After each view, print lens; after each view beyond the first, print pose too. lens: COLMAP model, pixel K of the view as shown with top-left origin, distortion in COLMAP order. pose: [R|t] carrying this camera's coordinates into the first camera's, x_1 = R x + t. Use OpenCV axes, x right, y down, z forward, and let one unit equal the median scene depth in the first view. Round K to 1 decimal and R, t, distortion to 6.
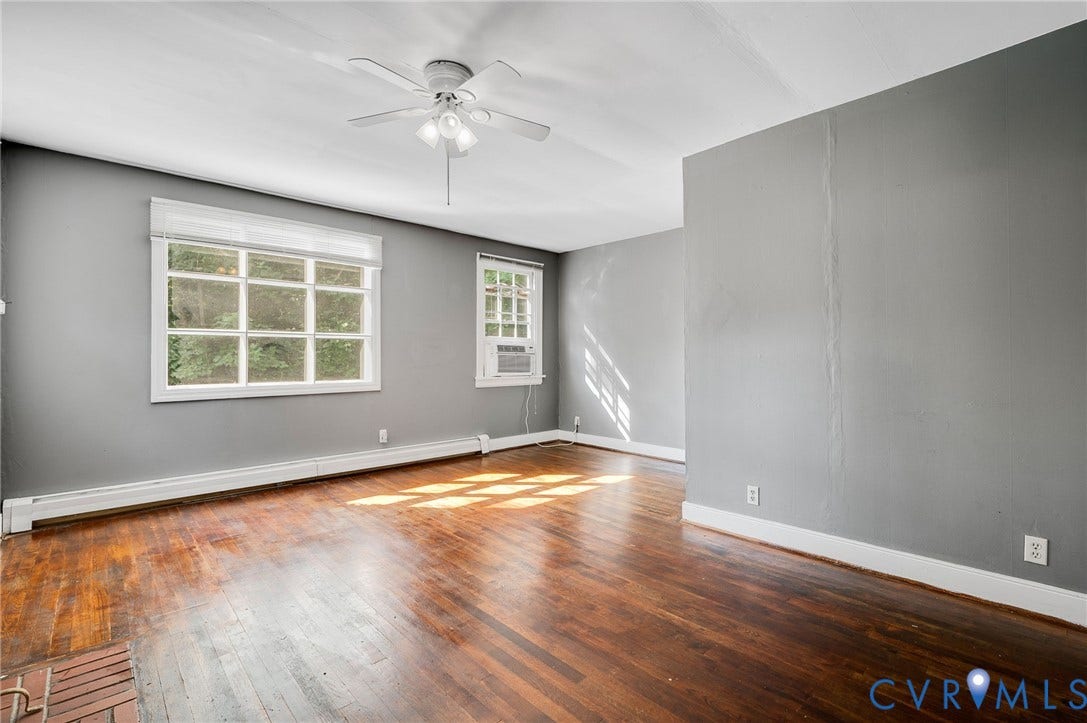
lens RADIAL K [[488.0, 0, 563.9], [0, 488.0, 354.6], [0, 0, 1]] dist [0.000238, 0.000290]
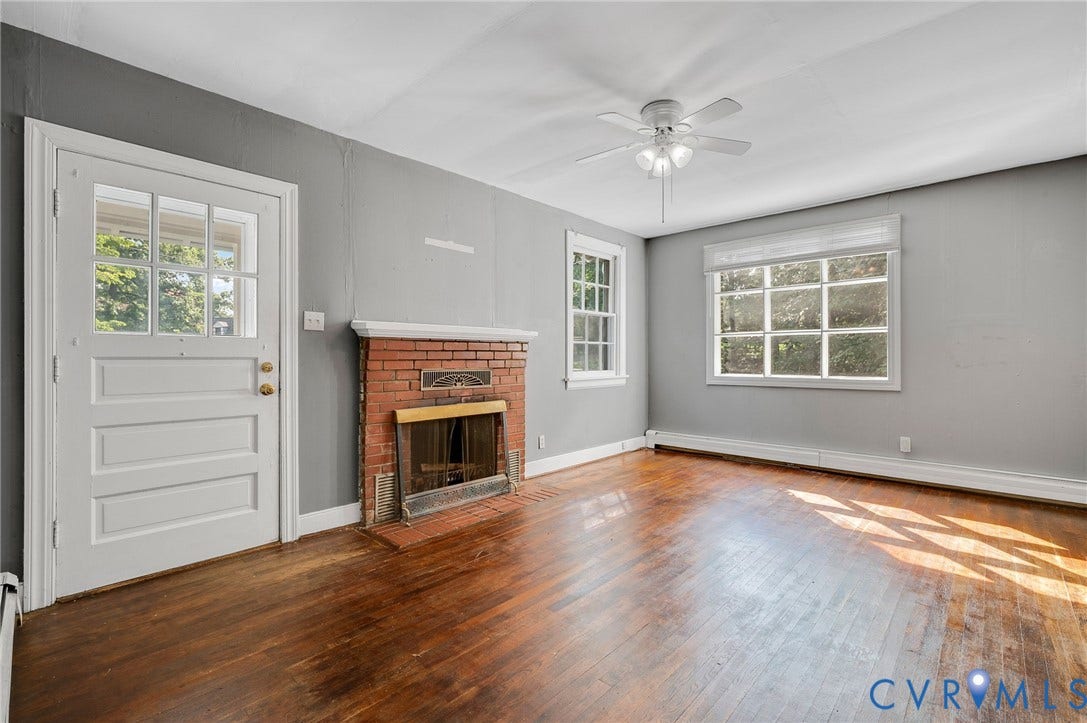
lens RADIAL K [[488.0, 0, 550.7], [0, 488.0, 363.8], [0, 0, 1]] dist [0.000238, 0.000290]
pose [[0.043768, 0.017664, -0.998886, 0.575382], [0.013283, 0.999745, 0.018261, 0.001581], [0.998953, -0.014068, 0.043522, 0.424648]]
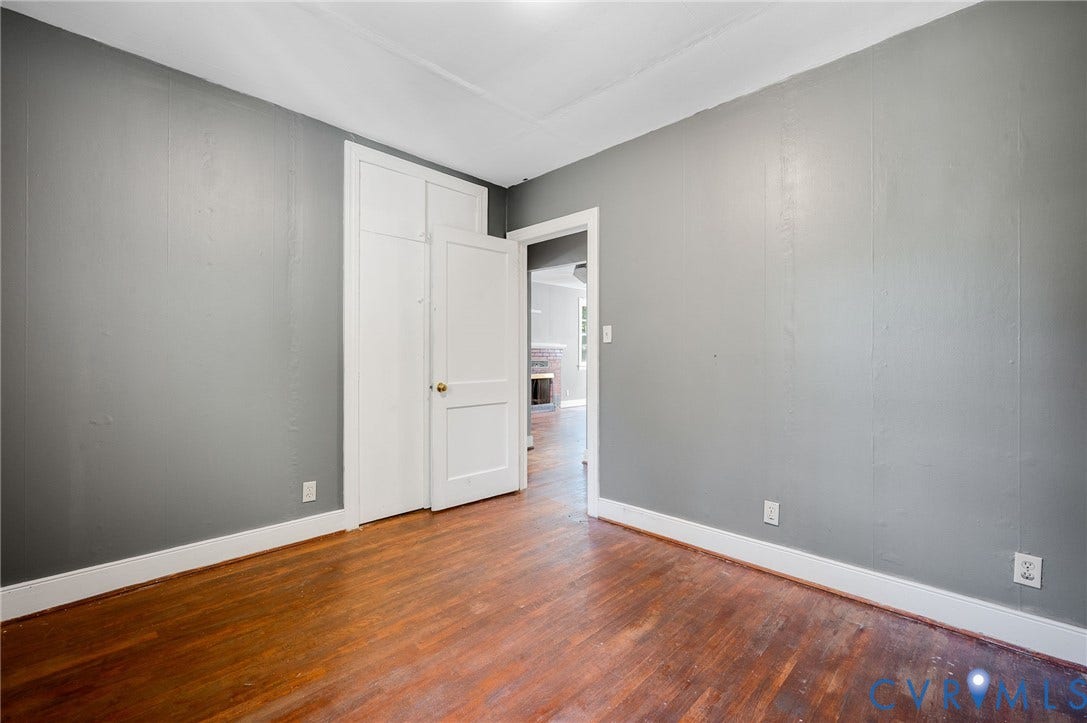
lens RADIAL K [[488.0, 0, 544.4], [0, 488.0, 359.9], [0, 0, 1]] dist [0.000238, 0.000290]
pose [[0.010621, 0.011955, -0.999872, 2.060946], [0.008237, 0.999894, 0.012043, -0.002330], [0.999910, -0.008364, 0.010521, 0.298822]]
